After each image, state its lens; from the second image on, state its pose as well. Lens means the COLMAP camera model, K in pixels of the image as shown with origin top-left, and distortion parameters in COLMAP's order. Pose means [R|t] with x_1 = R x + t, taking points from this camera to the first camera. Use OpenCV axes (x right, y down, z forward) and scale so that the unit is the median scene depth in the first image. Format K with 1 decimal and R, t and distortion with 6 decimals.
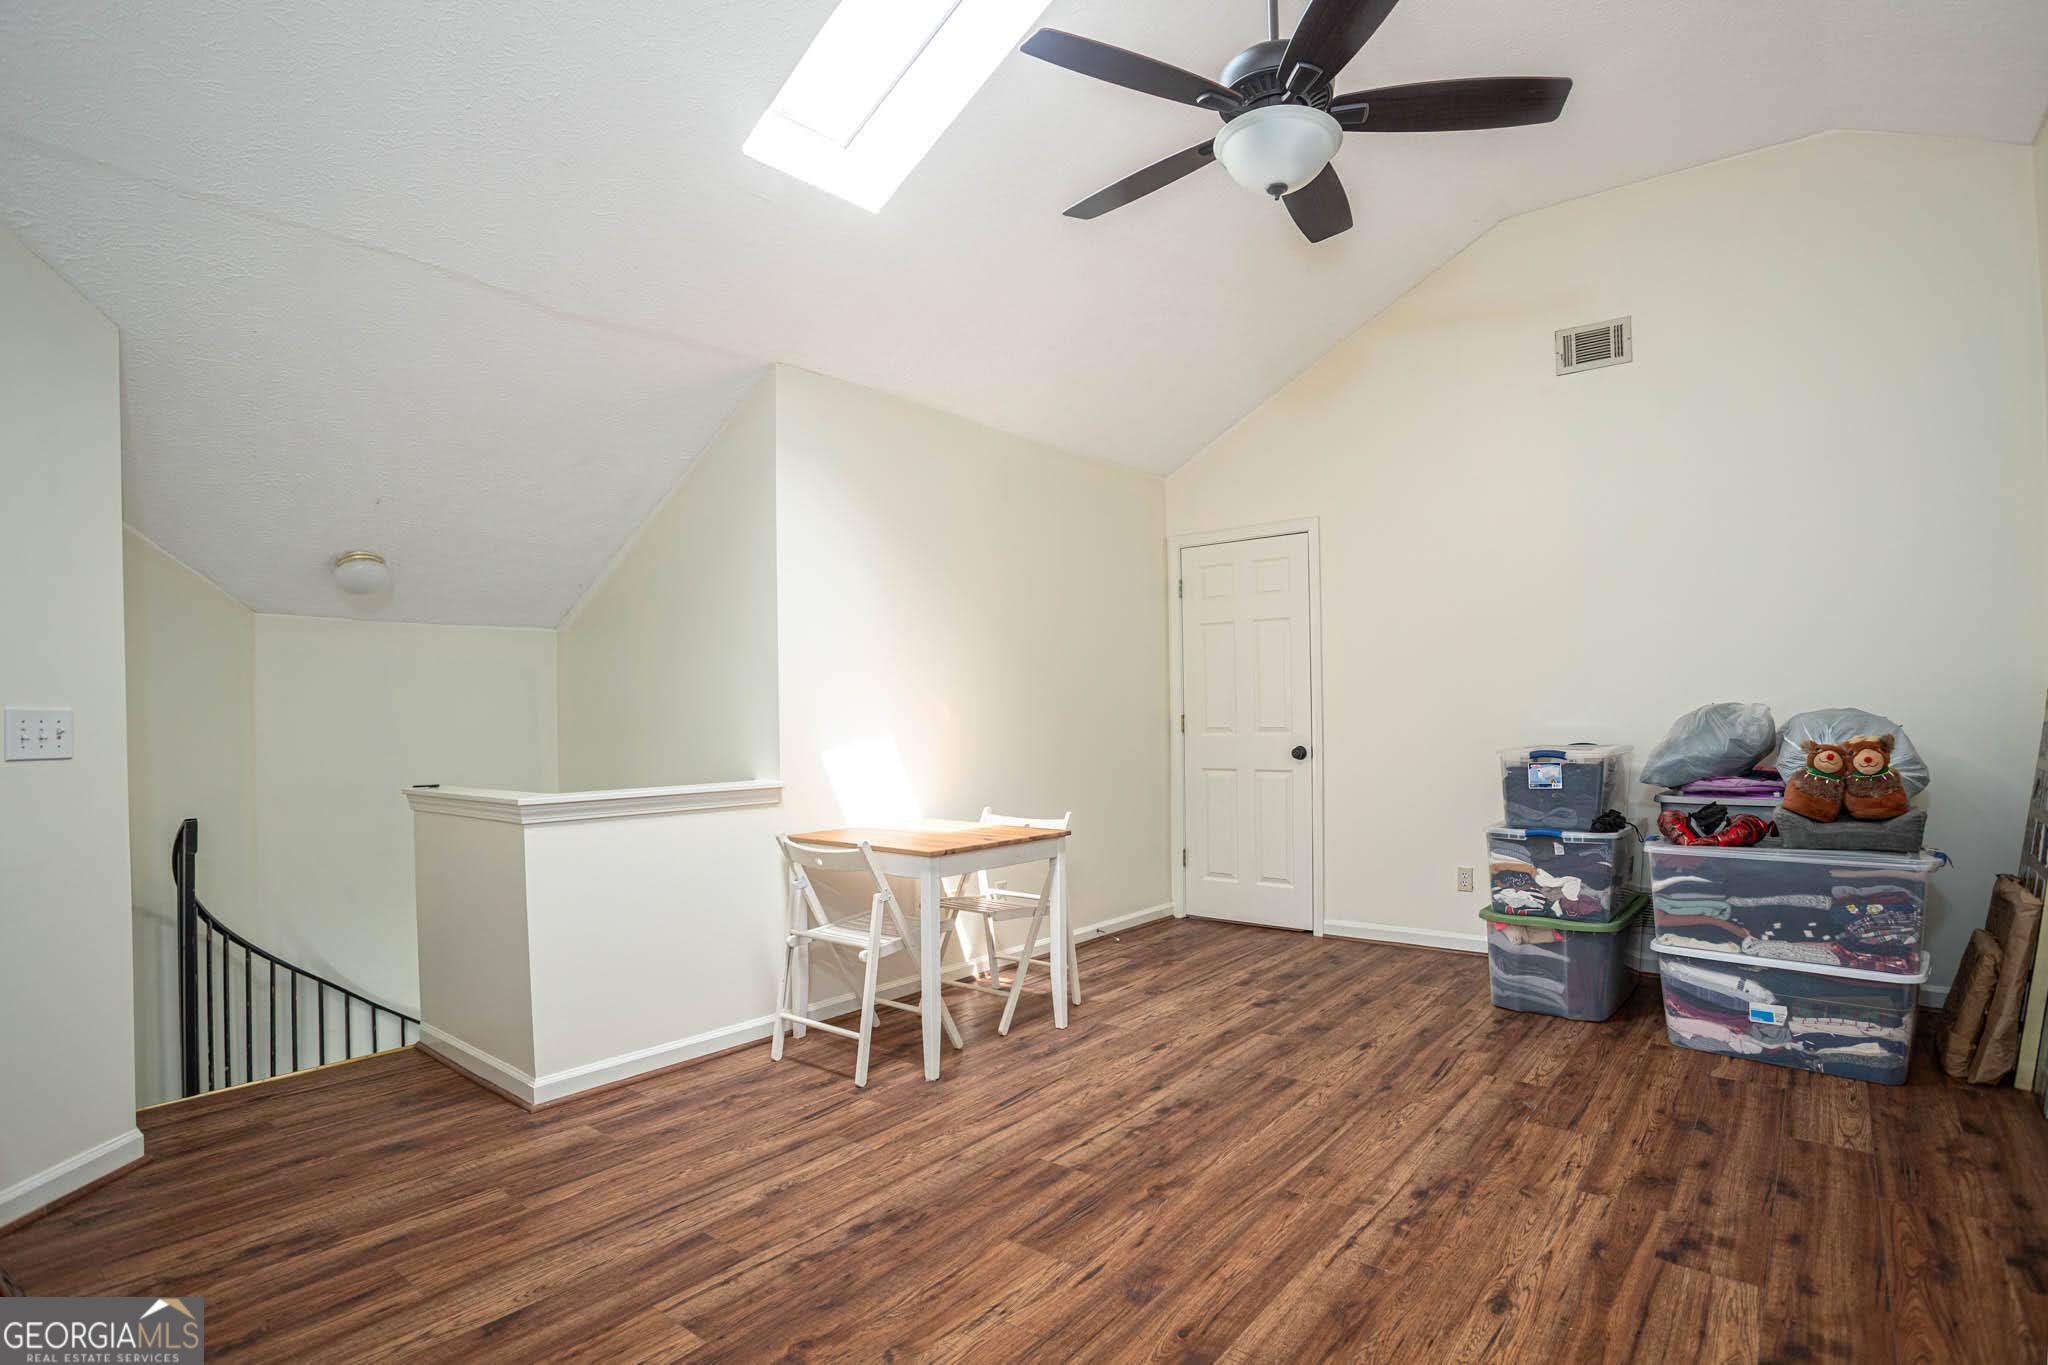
lens RADIAL K [[1019.4, 0, 1031.7], [0, 1019.4, 671.3], [0, 0, 1]] dist [-0.094644, 0.034925]
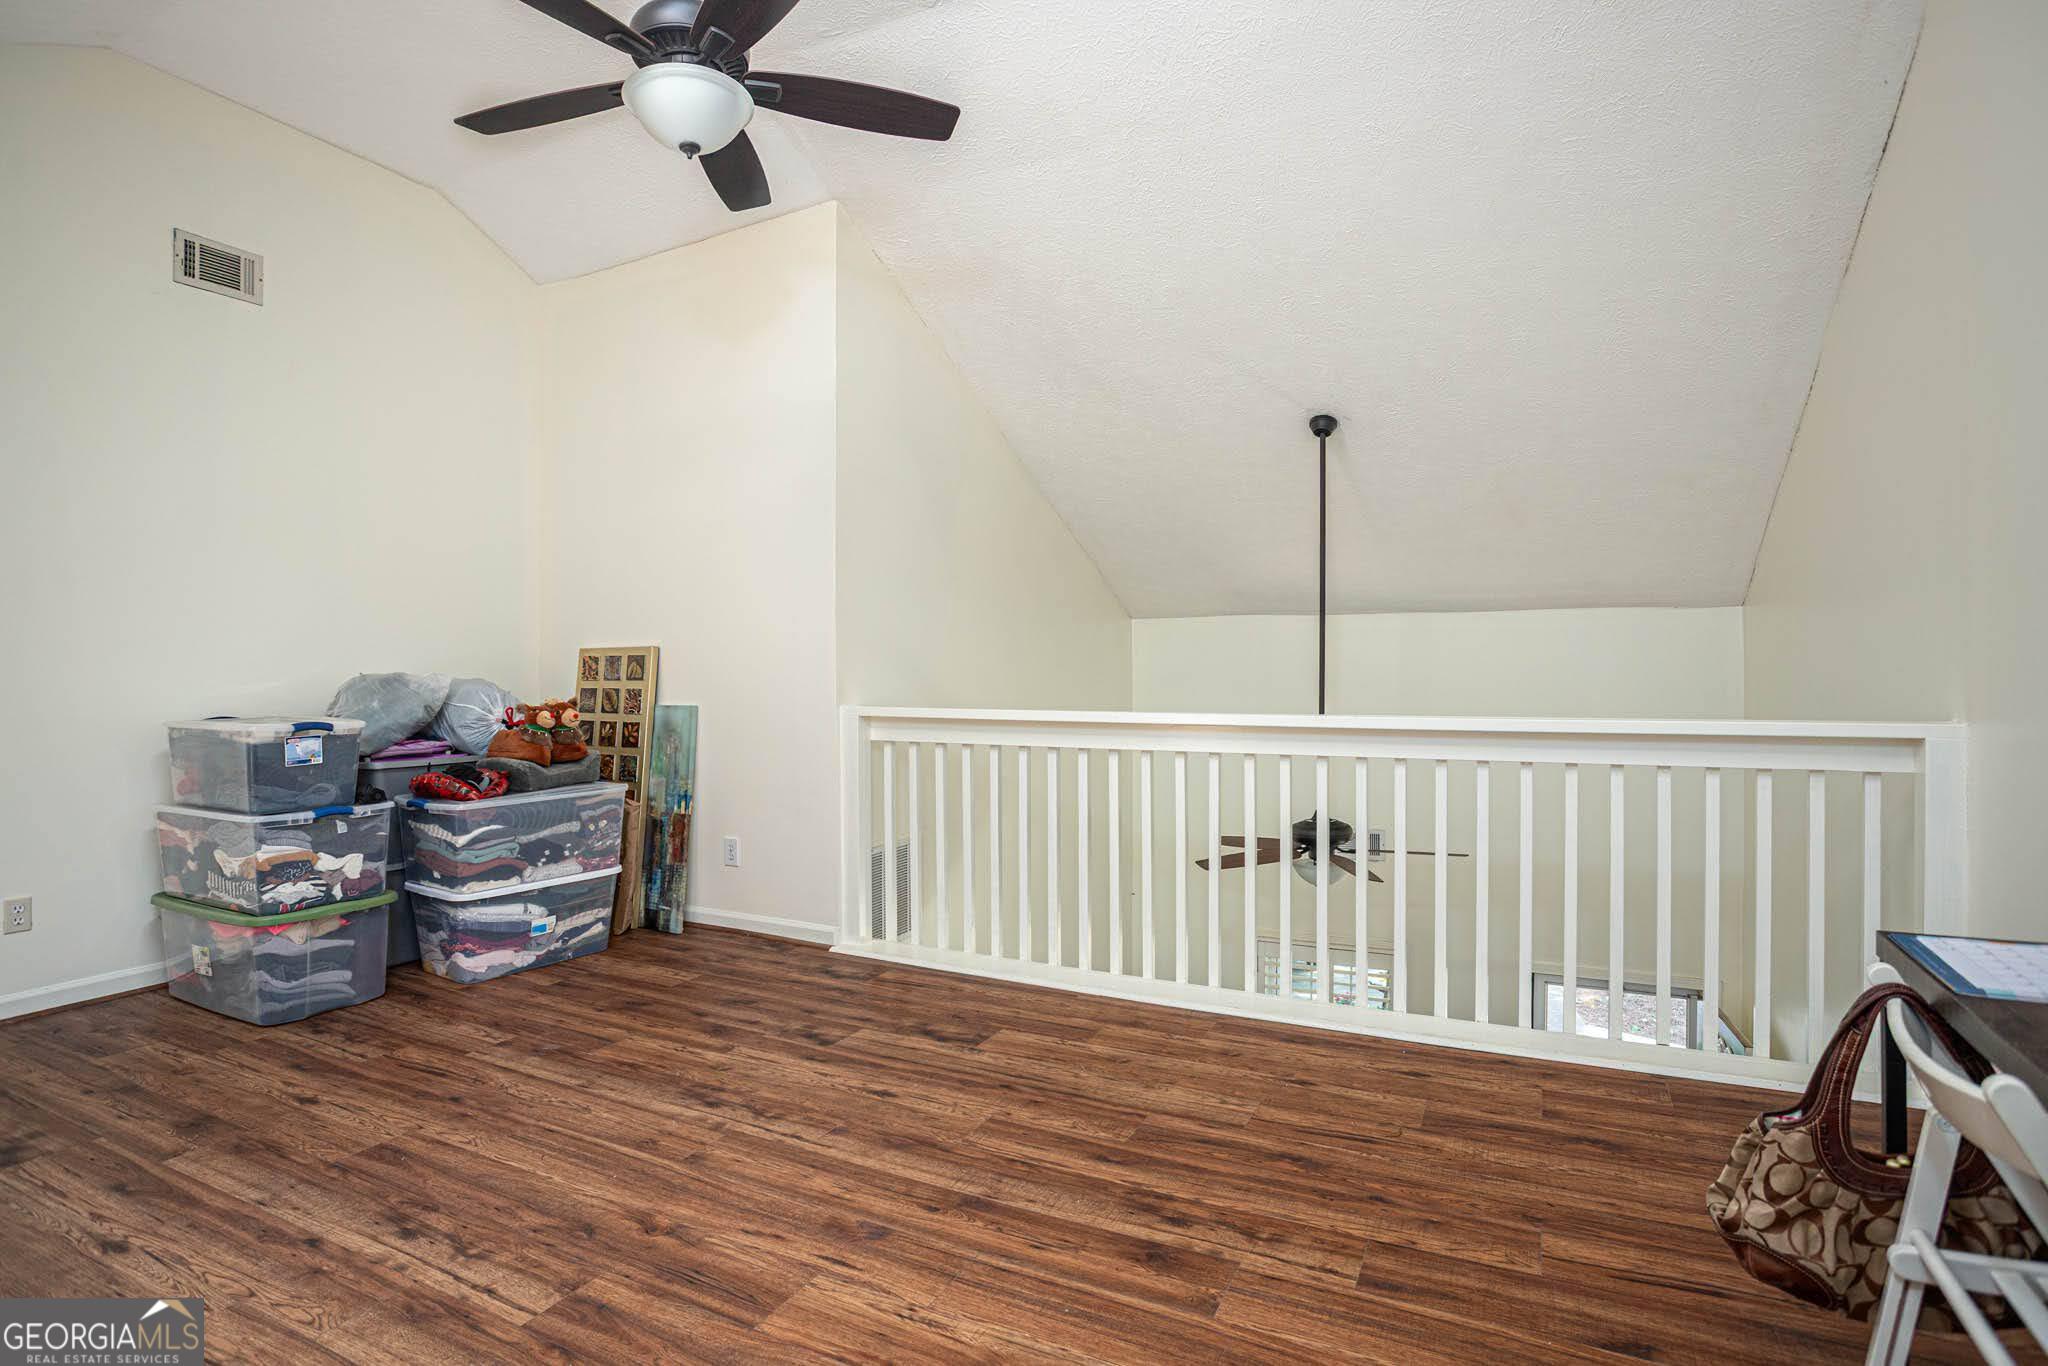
lens RADIAL K [[1019.4, 0, 1031.7], [0, 1019.4, 671.8], [0, 0, 1]] dist [-0.094644, 0.034925]
pose [[-0.217710, 0.007681, 0.975983, -0.570079], [-0.032291, 0.999365, -0.015068, 0.030476], [-0.975479, -0.034796, -0.217323, 0.649136]]
